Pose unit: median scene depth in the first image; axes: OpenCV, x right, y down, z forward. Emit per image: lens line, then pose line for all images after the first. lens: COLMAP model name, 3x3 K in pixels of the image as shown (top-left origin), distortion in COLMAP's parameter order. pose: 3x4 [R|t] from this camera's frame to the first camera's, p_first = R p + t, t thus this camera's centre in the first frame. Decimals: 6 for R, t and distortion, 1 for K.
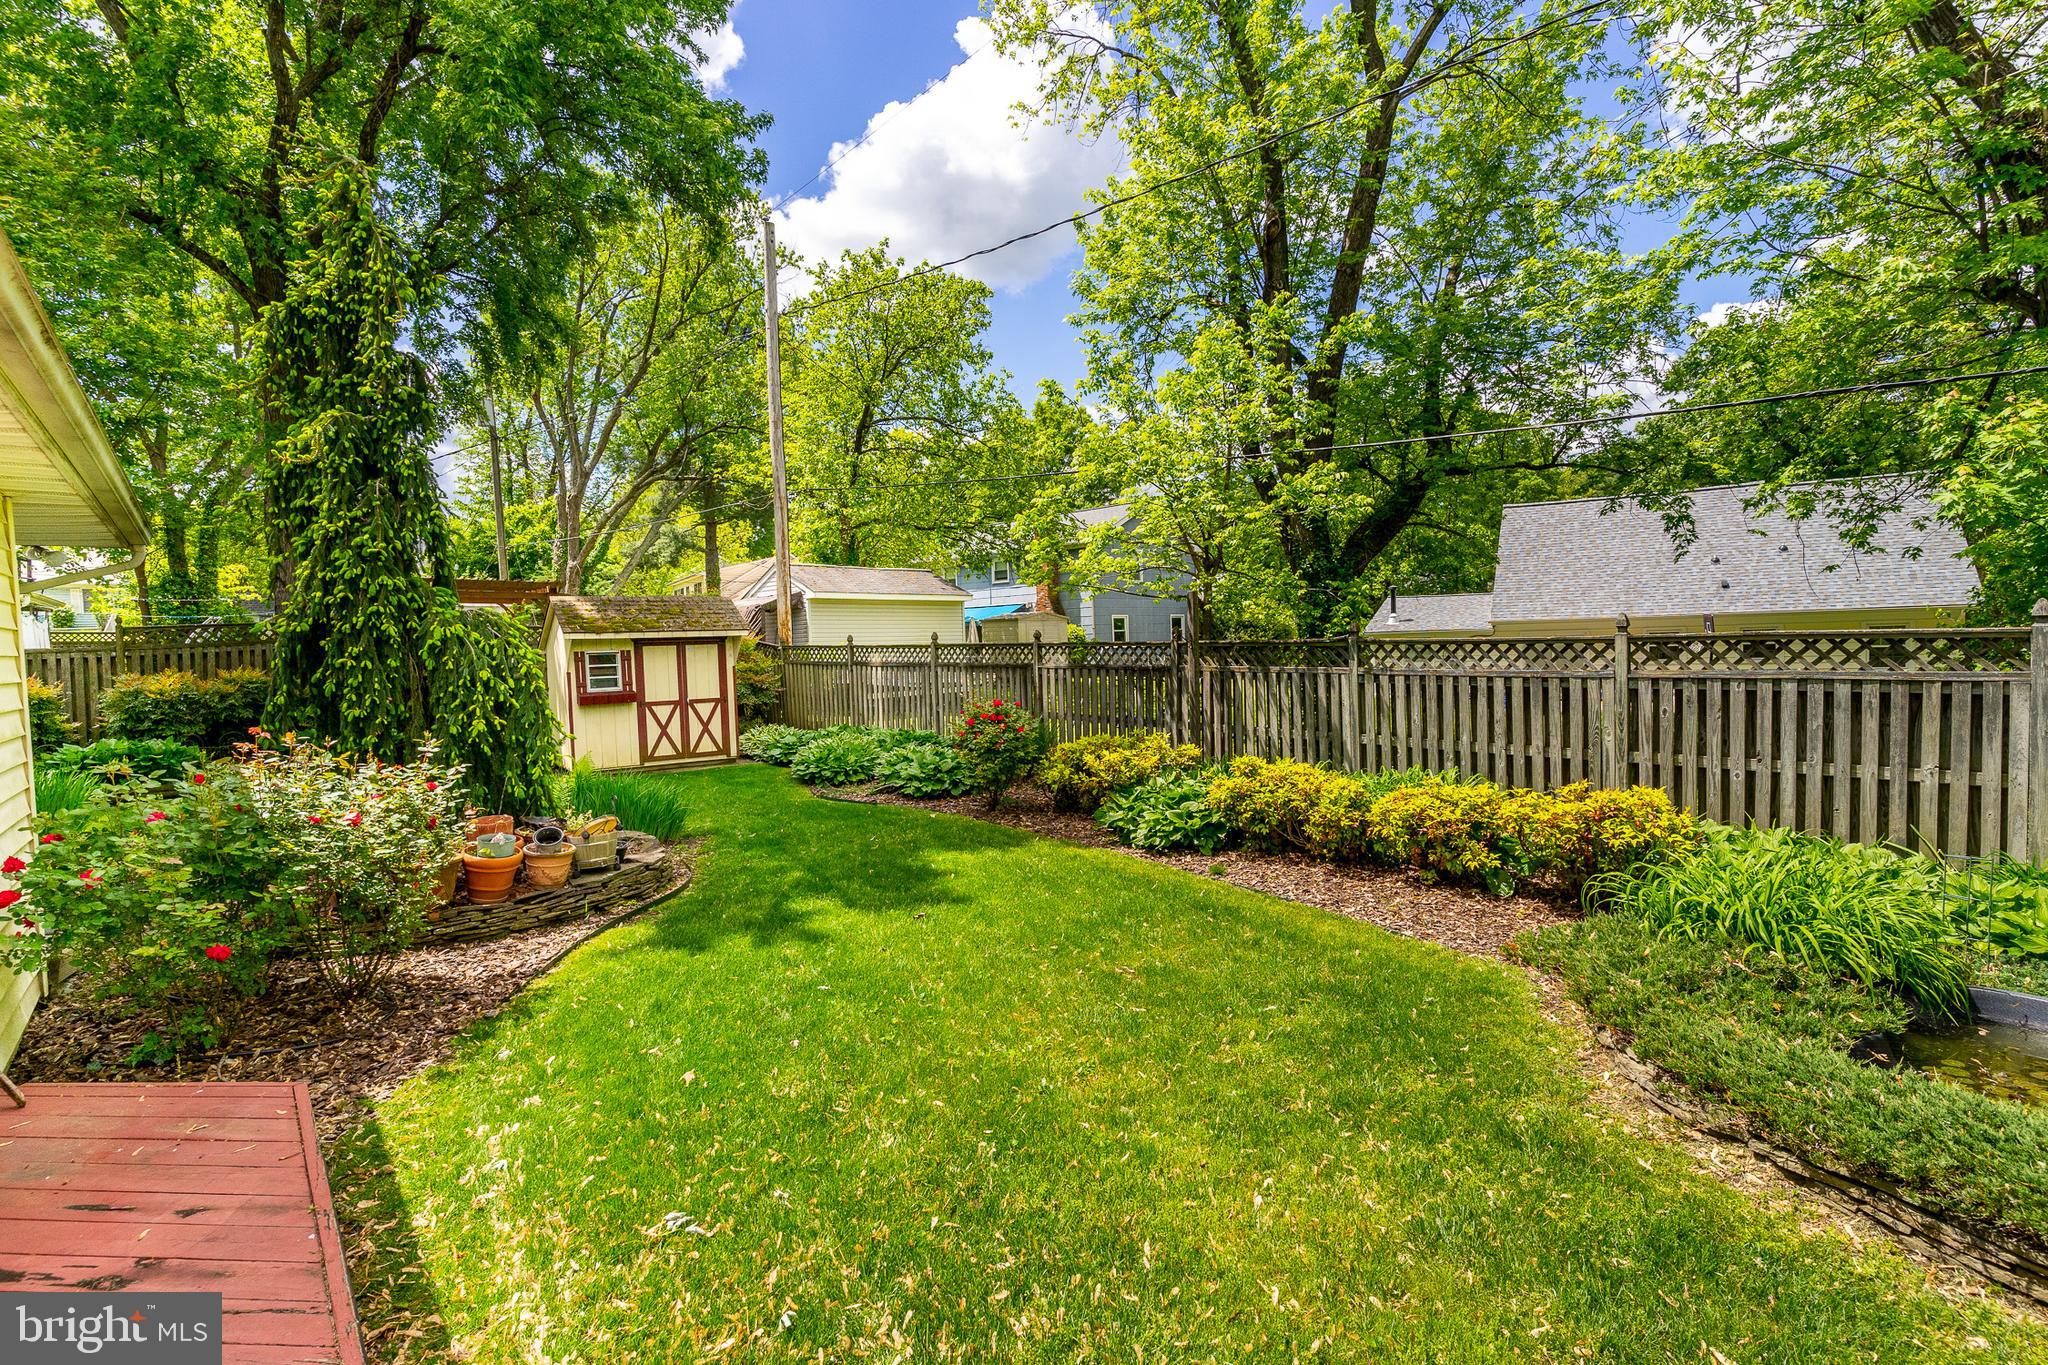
lens RADIAL K [[979.7, 0, 1053.5], [0, 979.7, 686.8], [0, 0, 1]] dist [-0.003150, 0.000412]
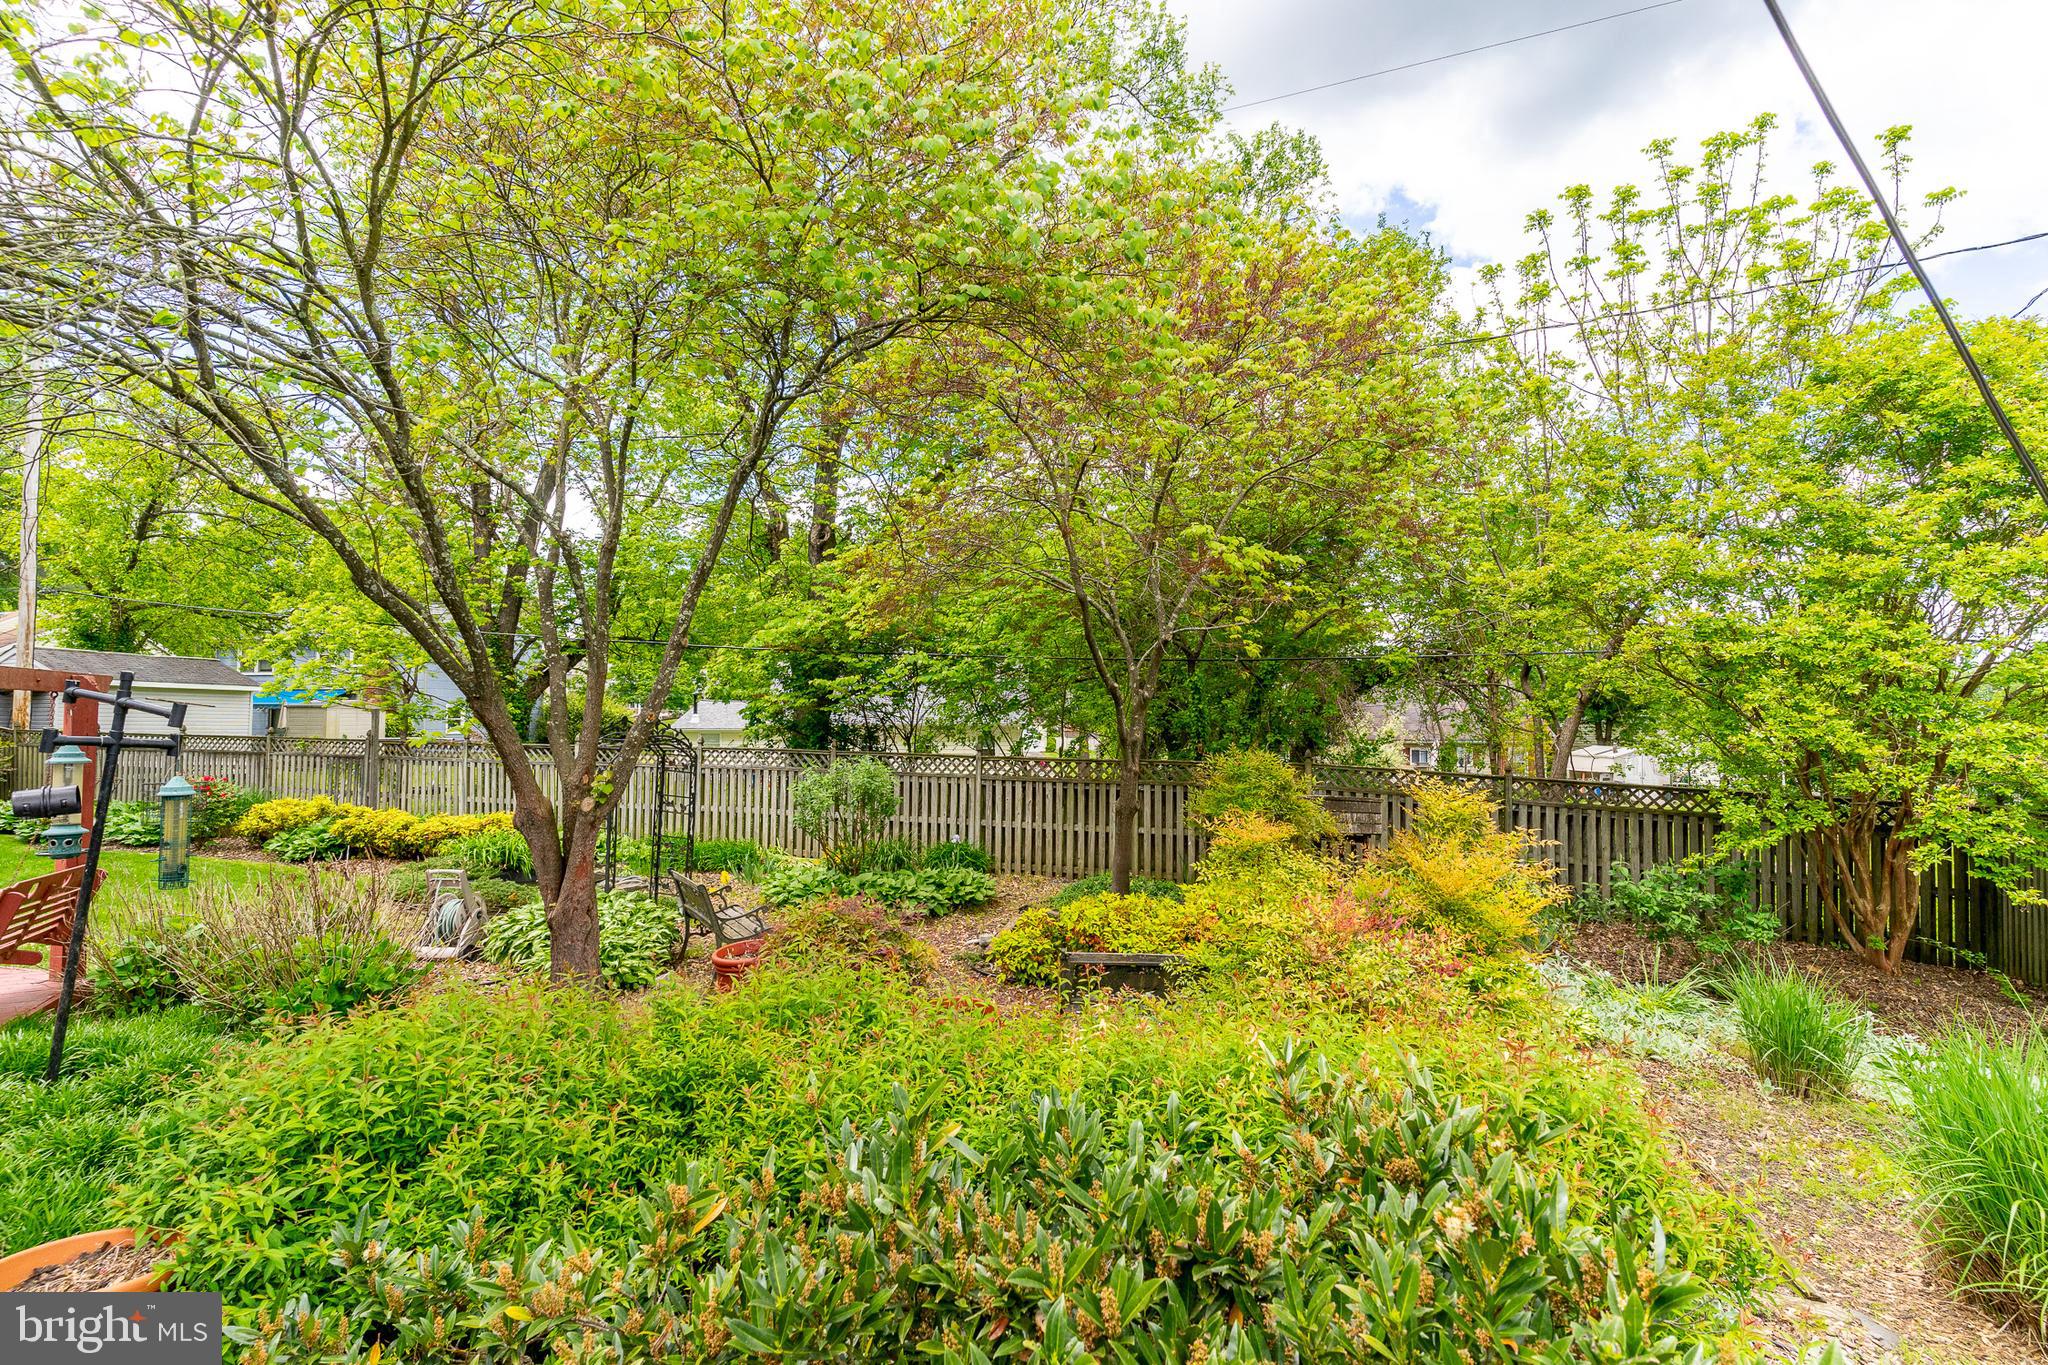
lens RADIAL K [[979.7, 0, 1053.5], [0, 979.7, 686.8], [0, 0, 1]] dist [-0.003150, 0.000412]
pose [[0.858723, 0.045968, 0.510374, 0.256180], [-0.003022, 0.996405, -0.084659, 0.000293], [-0.512431, 0.071156, 0.855775, -0.860179]]
